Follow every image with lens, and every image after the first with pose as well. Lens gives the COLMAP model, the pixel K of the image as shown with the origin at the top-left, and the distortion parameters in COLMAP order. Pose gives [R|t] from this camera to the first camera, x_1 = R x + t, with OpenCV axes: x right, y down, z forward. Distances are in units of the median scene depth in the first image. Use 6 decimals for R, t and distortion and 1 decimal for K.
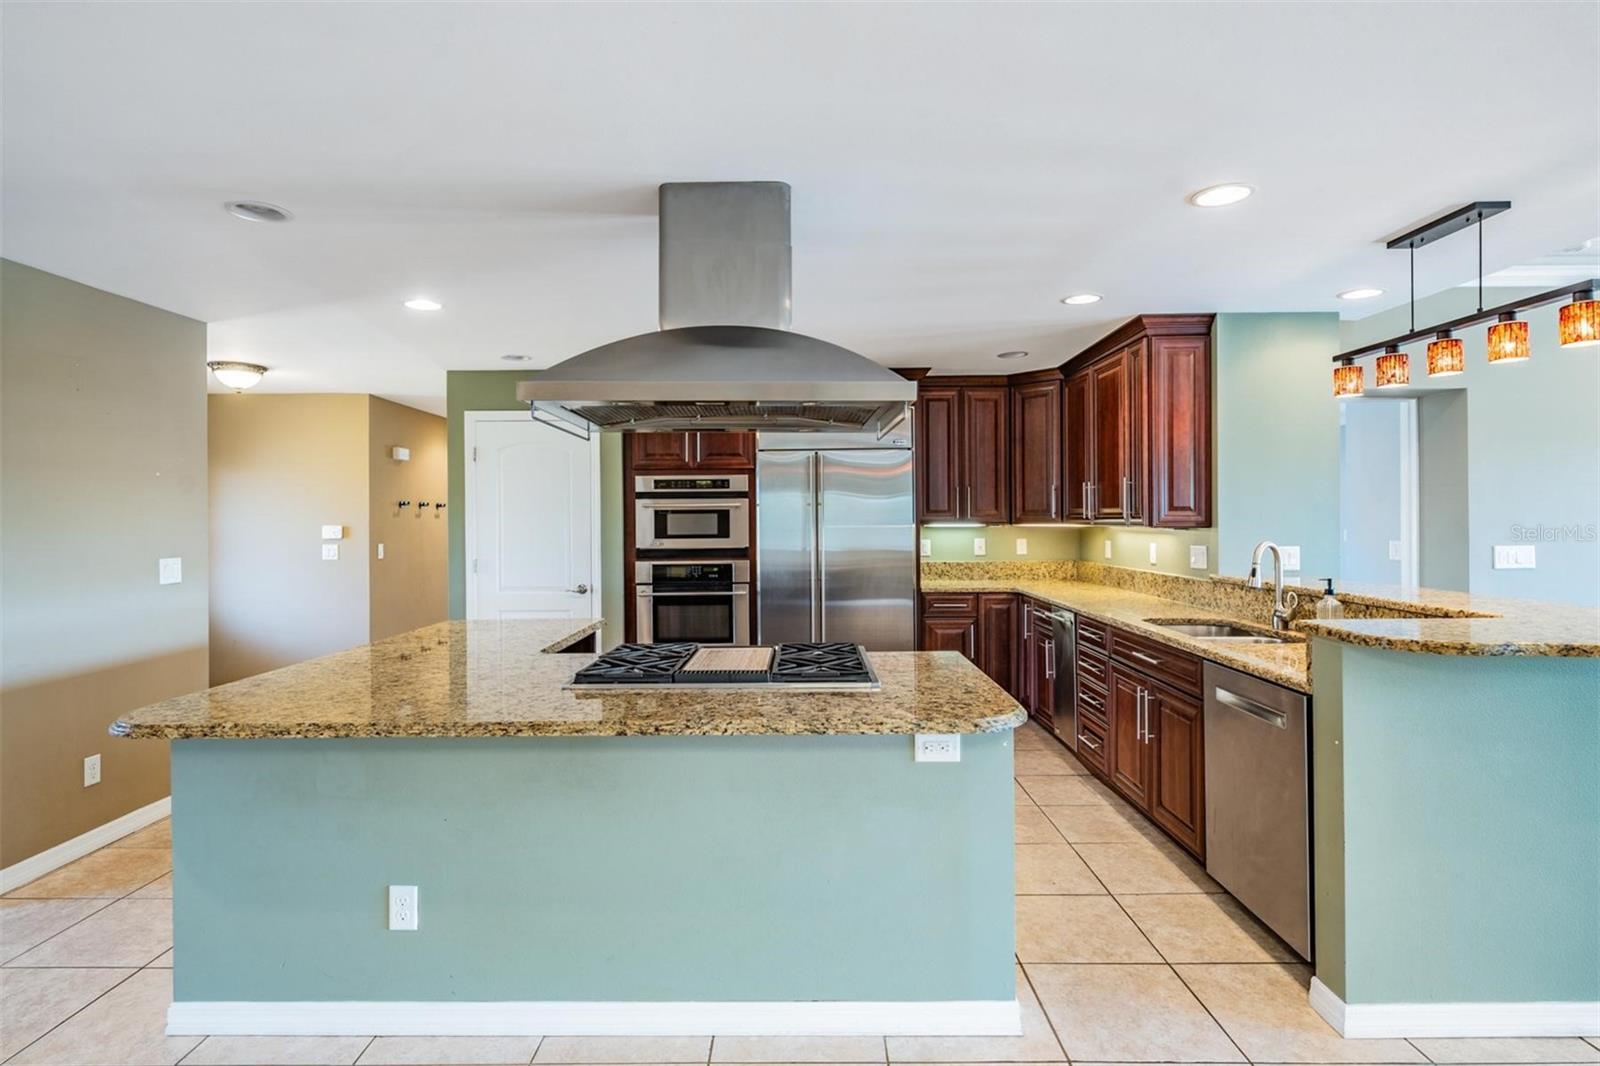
lens RADIAL K [[804.0, 0, 793.2], [0, 804.0, 518.8], [0, 0, 1]] dist [0.002020, -0.000045]
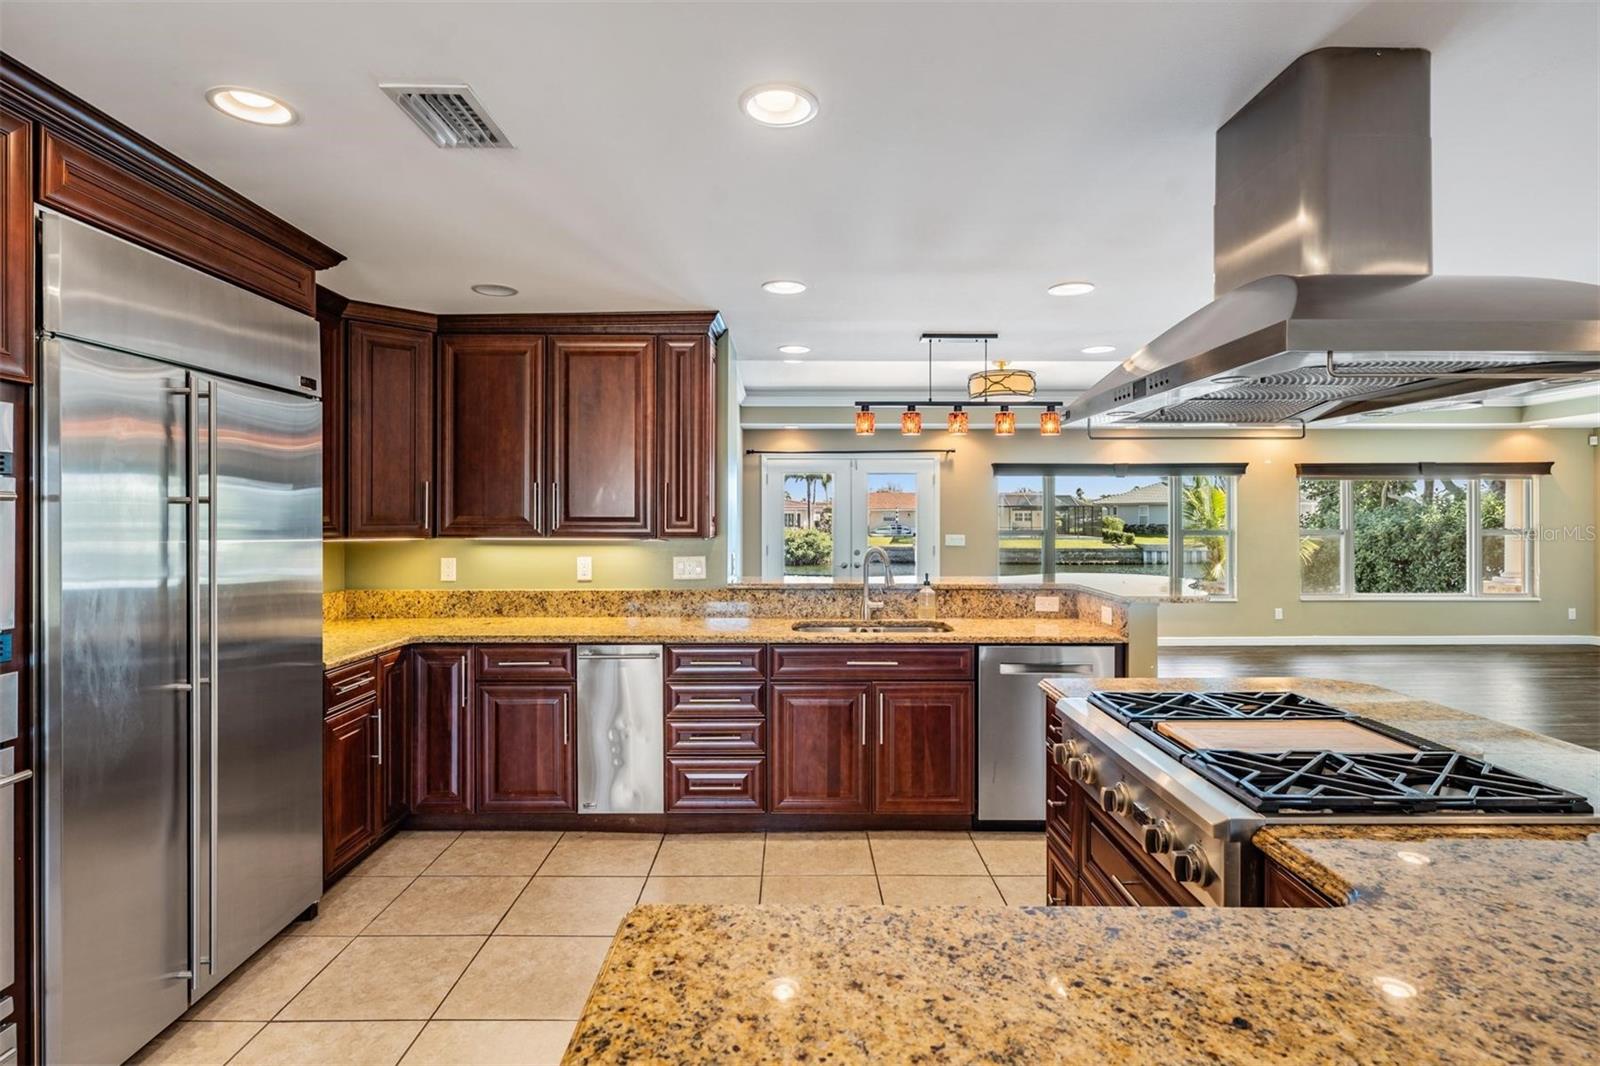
lens RADIAL K [[804.0, 0, 793.2], [0, 804.0, 518.8], [0, 0, 1]] dist [0.002020, -0.000045]
pose [[-0.006674, 0.002947, 0.999973, -0.379310], [0.001756, 0.999994, -0.002935, -0.007368], [-0.999976, 0.001736, -0.006679, 0.695389]]
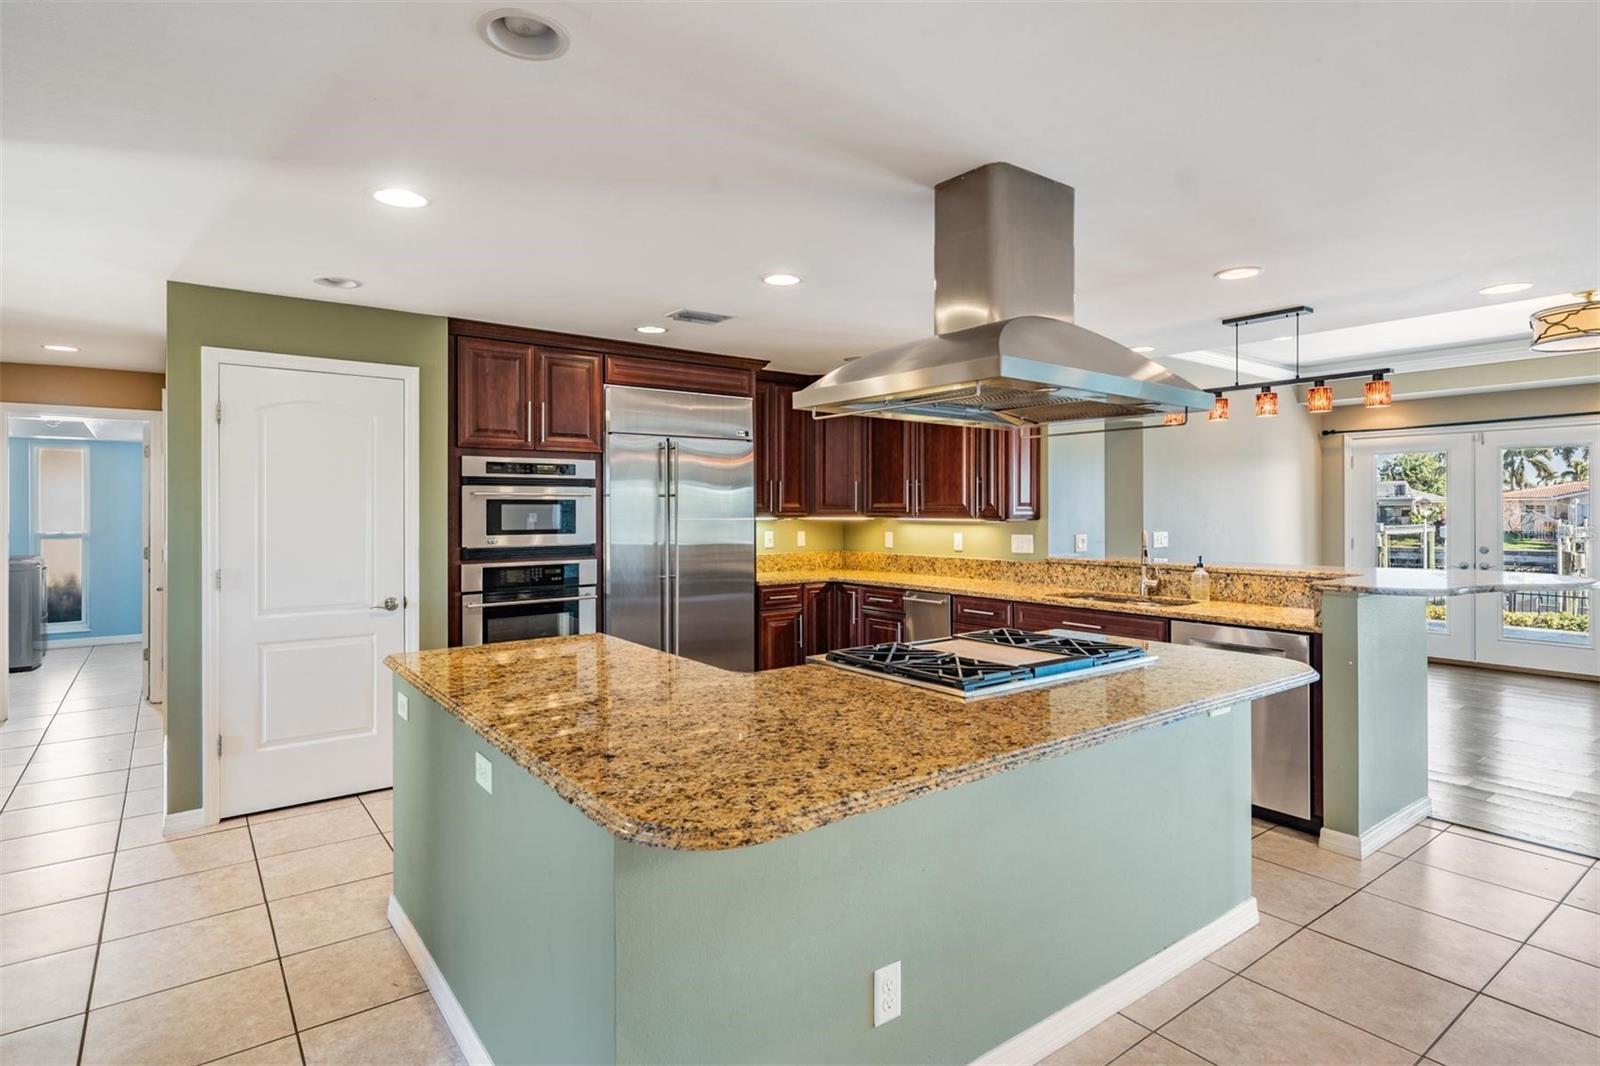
lens RADIAL K [[828.7, 0, 790.8], [0, 828.7, 511.9], [0, 0, 1]] dist [-0.001357, 0.000028]
pose [[0.797088, 0.004314, 0.603848, -0.429087], [-0.003342, 0.999991, -0.002733, 0.002672], [-0.603854, 0.000160, 0.797095, 0.161908]]
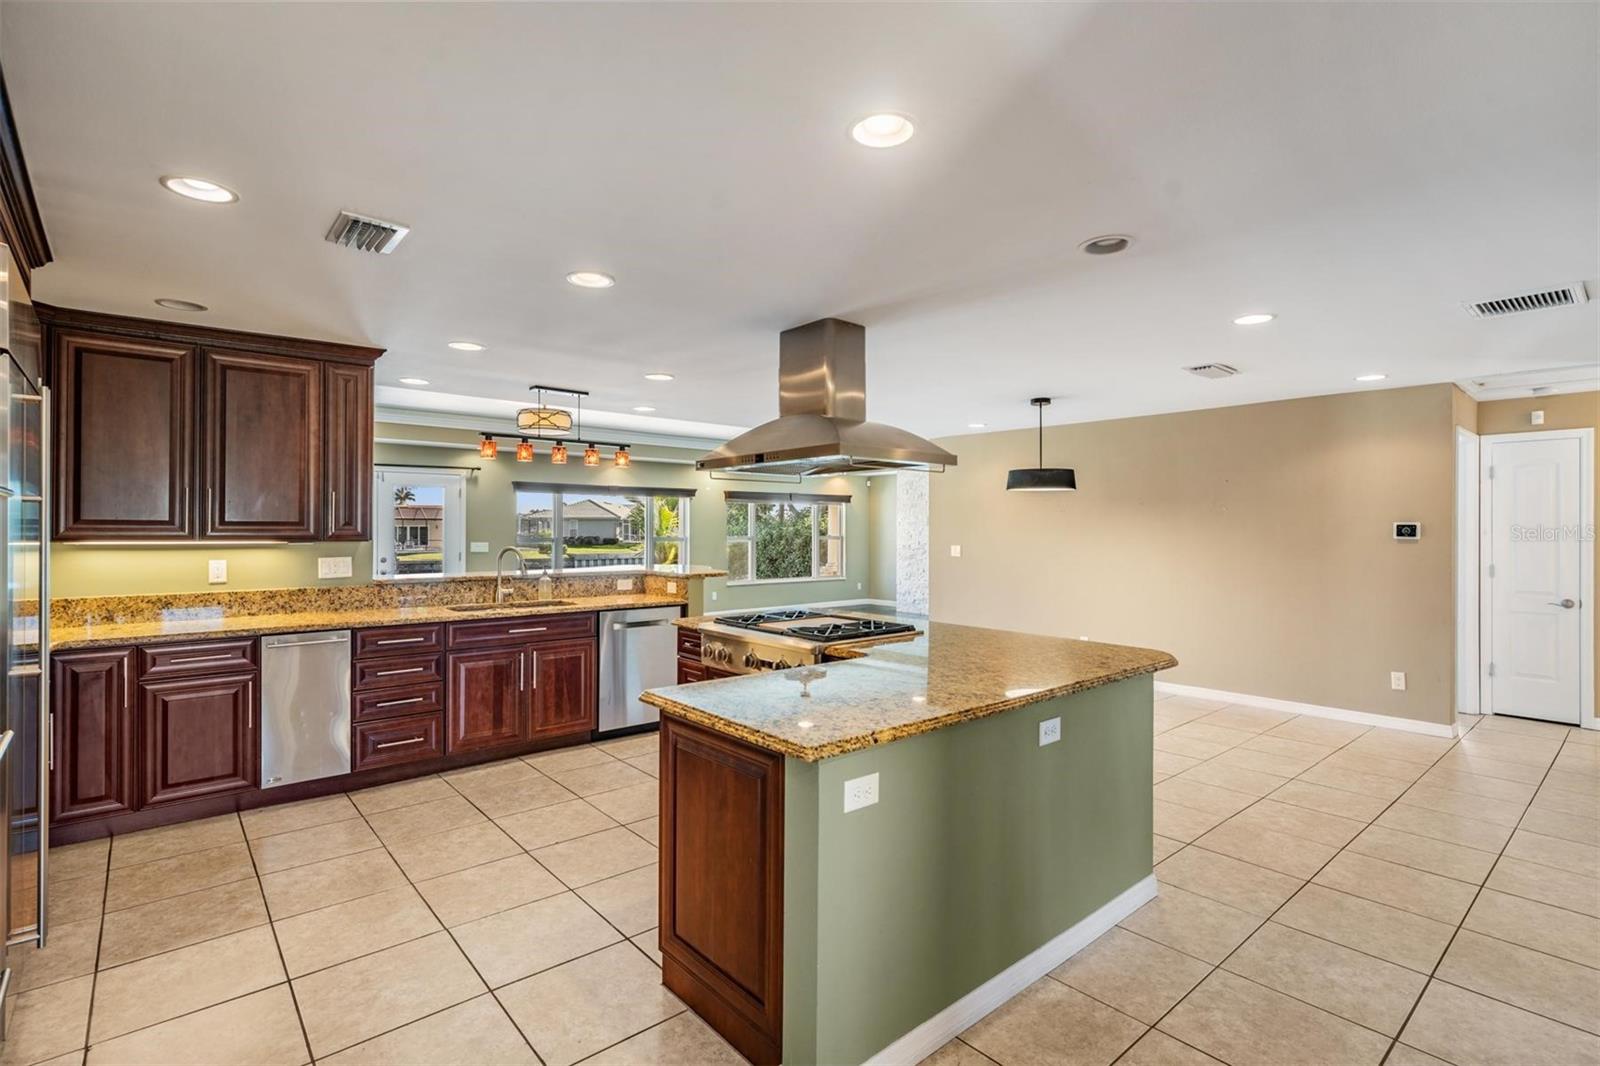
lens RADIAL K [[753.2, 0, 798.5], [0, 753.2, 532.2], [0, 0, 1]] dist [0.000585, 0.001540]
pose [[-0.657370, 0.002989, 0.753562, -0.553040], [0.003499, 0.999993, -0.000914, 0.001462], [-0.753560, 0.002036, -0.657376, 0.949634]]
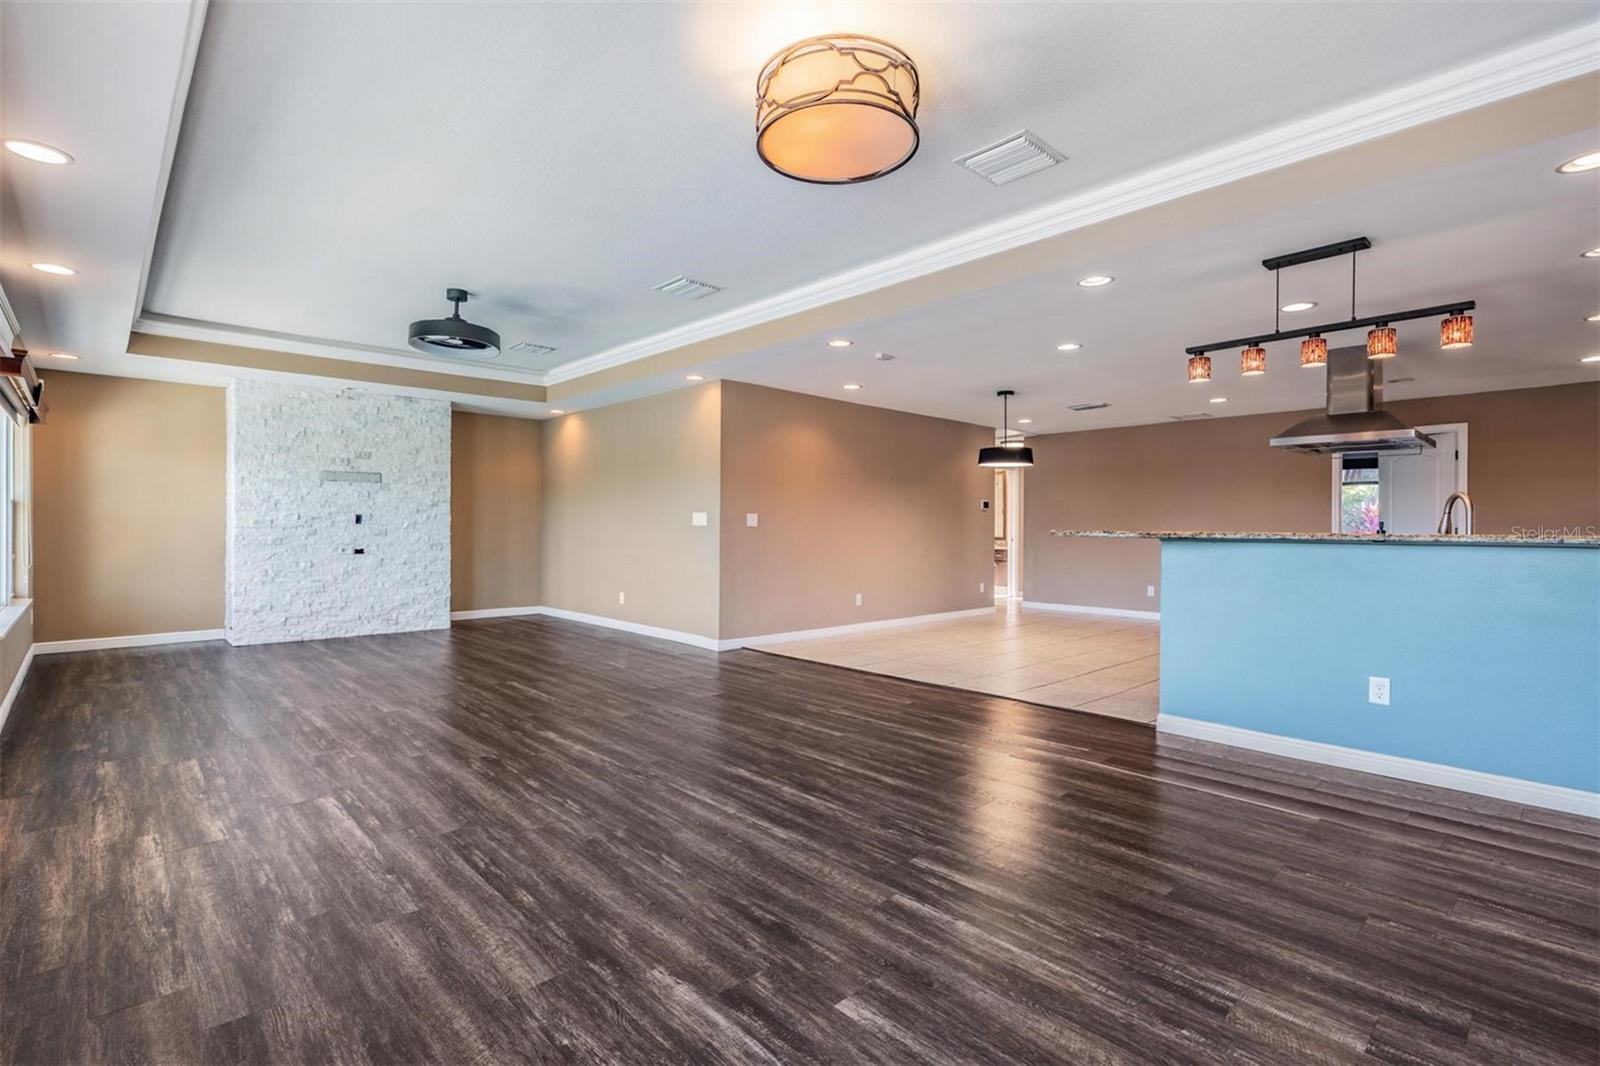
lens RADIAL K [[748.9, 0, 794.4], [0, 748.9, 529.6], [0, 0, 1]] dist [0.004511, 0.000127]
pose [[-0.729050, 0.005915, -0.684435, 1.218347], [-0.001322, 0.999949, 0.010050, 0.042435], [0.684459, 0.008232, -0.729005, 0.692289]]
